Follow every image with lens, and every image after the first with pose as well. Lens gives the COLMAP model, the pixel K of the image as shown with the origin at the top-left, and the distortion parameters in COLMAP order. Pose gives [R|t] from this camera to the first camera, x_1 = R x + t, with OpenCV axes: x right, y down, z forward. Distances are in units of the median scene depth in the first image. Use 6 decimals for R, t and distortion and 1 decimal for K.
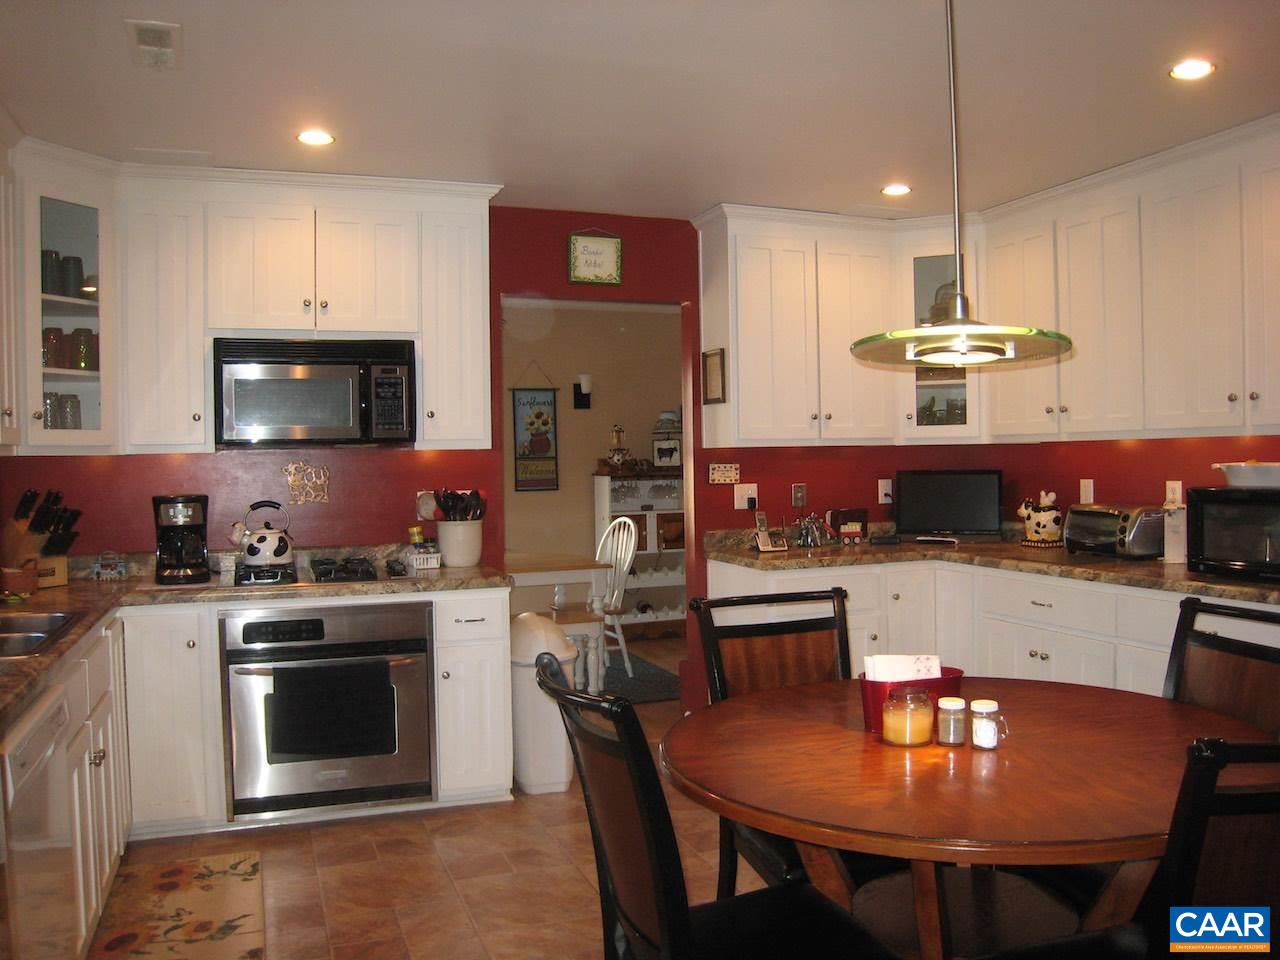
lens RADIAL K [[1057.5, 0, 634.9], [0, 1057.5, 481.3], [0, 0, 1]] dist [-0.161746, 0.136034]
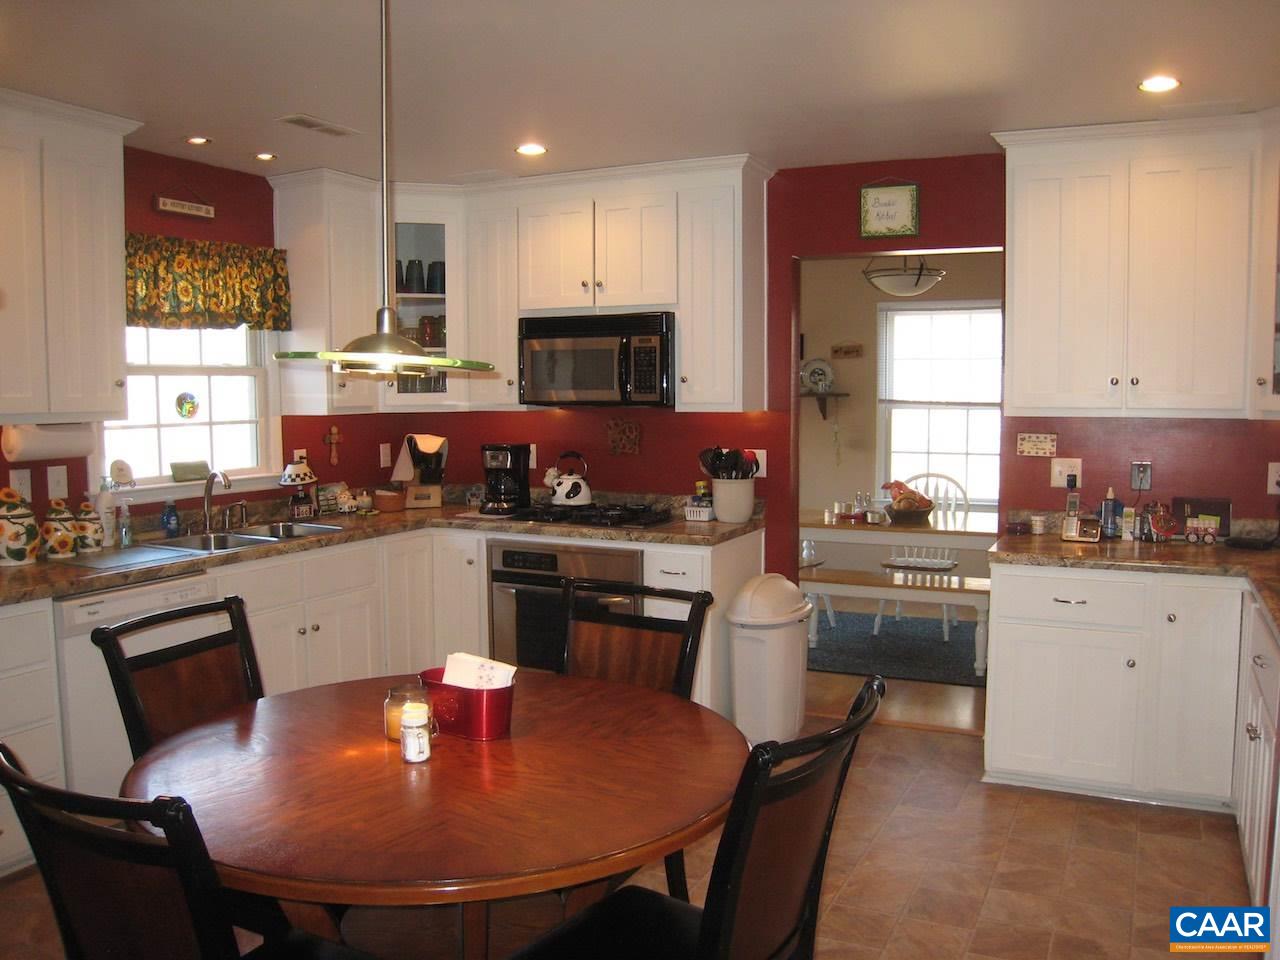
lens RADIAL K [[1057.5, 0, 634.9], [0, 1057.5, 481.3], [0, 0, 1]] dist [-0.161746, 0.136034]
pose [[0.685077, 0.077039, -0.724385, 0.539678], [-0.021333, 0.996087, 0.085759, -0.049143], [0.728158, -0.043298, 0.684040, 0.206179]]
